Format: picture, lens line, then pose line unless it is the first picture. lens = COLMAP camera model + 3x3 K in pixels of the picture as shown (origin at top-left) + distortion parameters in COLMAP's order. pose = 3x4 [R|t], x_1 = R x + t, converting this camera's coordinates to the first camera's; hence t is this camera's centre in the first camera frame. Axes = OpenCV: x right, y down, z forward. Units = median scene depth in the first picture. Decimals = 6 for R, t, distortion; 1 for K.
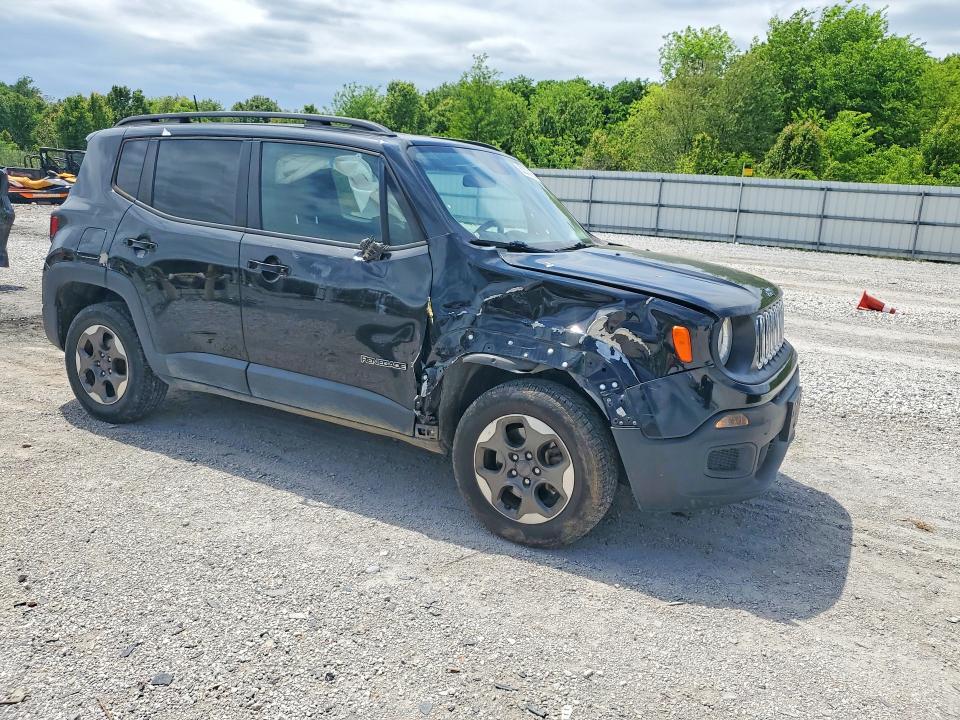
lens RADIAL K [[765.8, 0, 480.0], [0, 765.8, 360.0], [0, 0, 1]] dist [-0.000286, 0.003048]
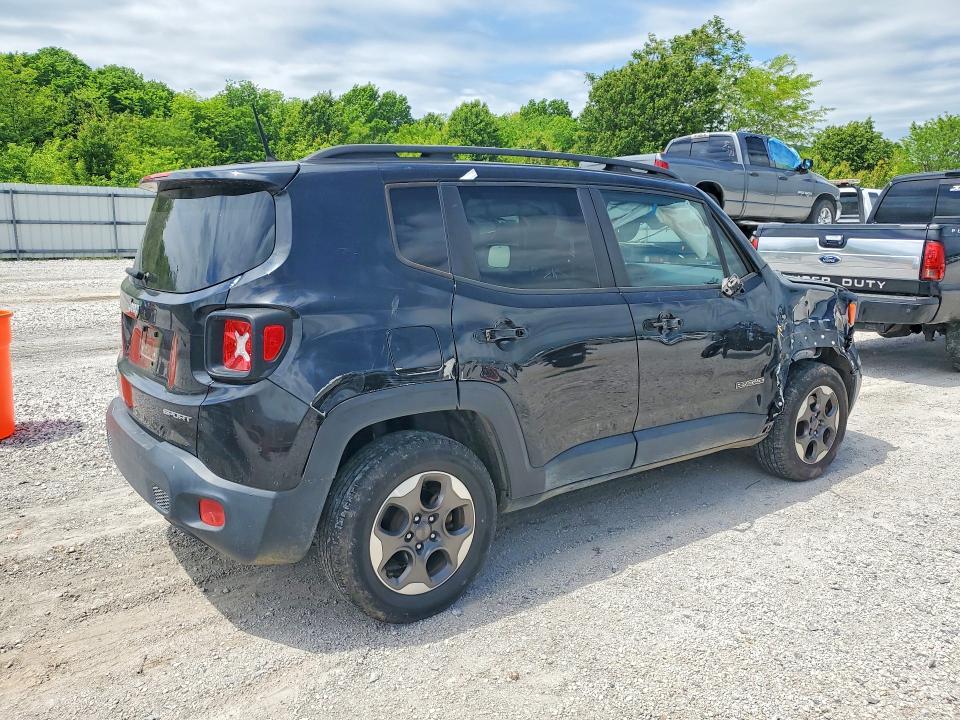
lens RADIAL K [[765.8, 0, 480.0], [0, 765.8, 360.0], [0, 0, 1]] dist [-0.000286, 0.003048]
pose [[0.406201, -0.217706, 0.887471, -0.313422], [0.210466, 0.967383, 0.140978, -0.066414], [-0.889216, 0.129517, 0.438771, 0.203178]]
